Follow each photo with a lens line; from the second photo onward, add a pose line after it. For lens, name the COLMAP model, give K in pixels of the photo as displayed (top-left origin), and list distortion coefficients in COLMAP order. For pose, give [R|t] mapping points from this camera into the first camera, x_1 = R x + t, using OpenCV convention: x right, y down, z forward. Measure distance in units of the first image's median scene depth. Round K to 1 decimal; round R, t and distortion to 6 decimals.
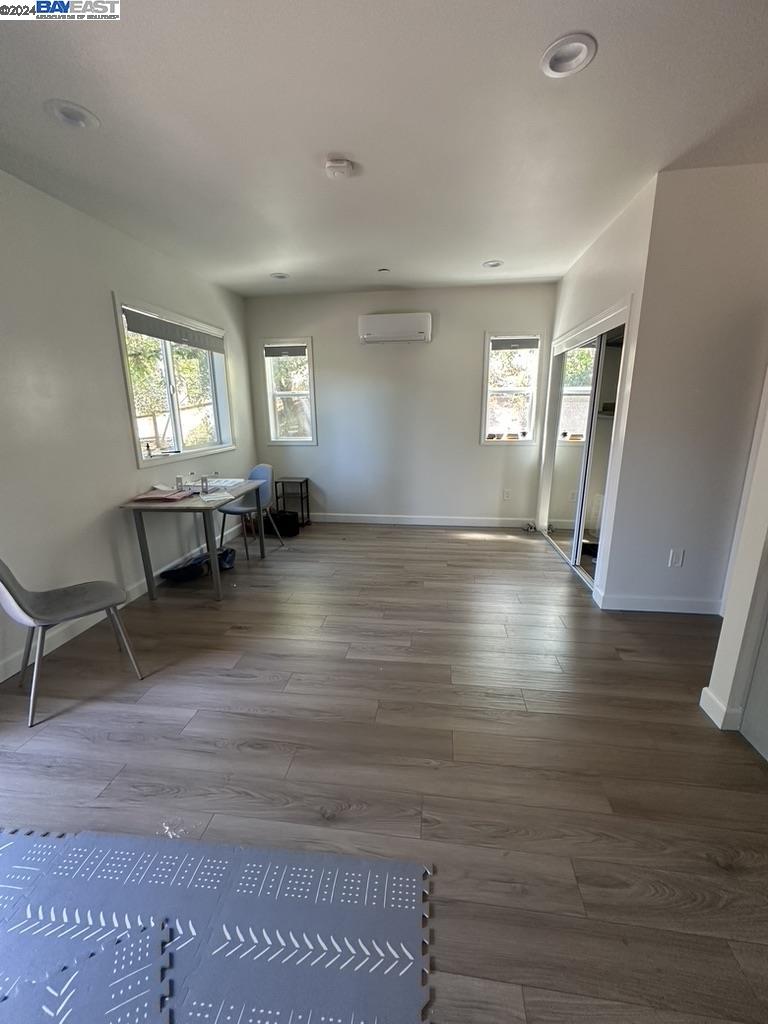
lens RADIAL K [[405.9, 0, 384.0], [0, 405.9, 512.0], [0, 0, 1]] dist [-0.002213, -0.000137]
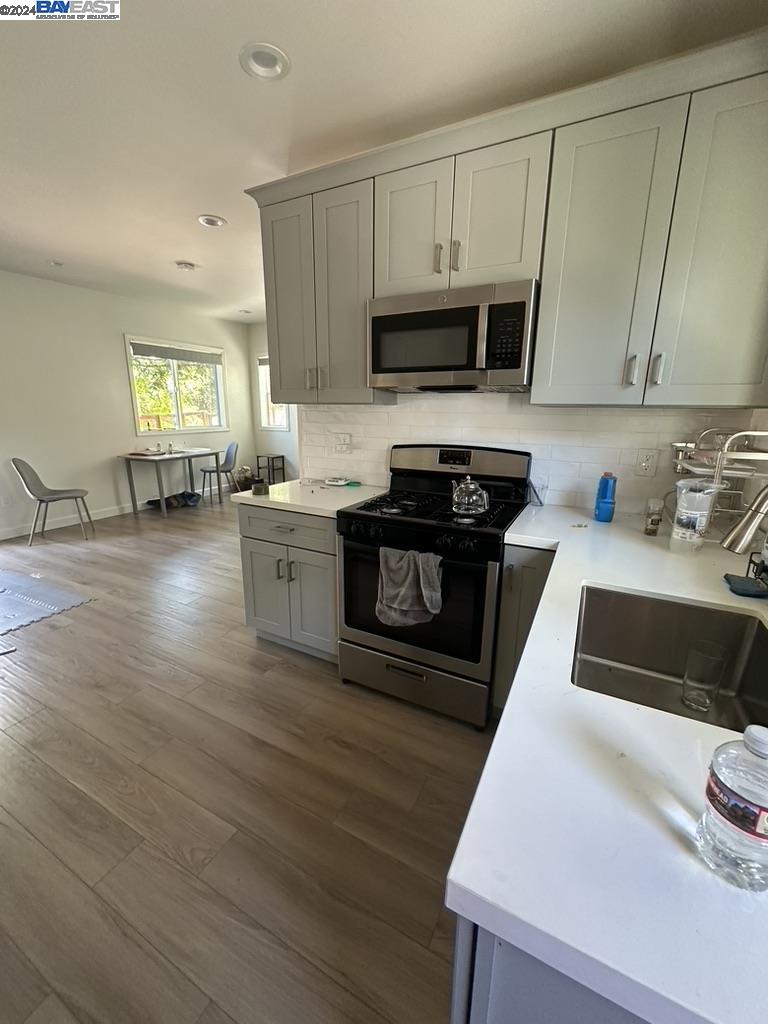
lens RADIAL K [[405.9, 0, 384.0], [0, 405.9, 512.0], [0, 0, 1]] dist [-0.002213, -0.000137]
pose [[0.940884, 0.098972, -0.323948, 0.938058], [-0.098726, 0.994965, 0.017236, 0.076026], [0.324023, 0.015765, 0.945918, -0.257688]]
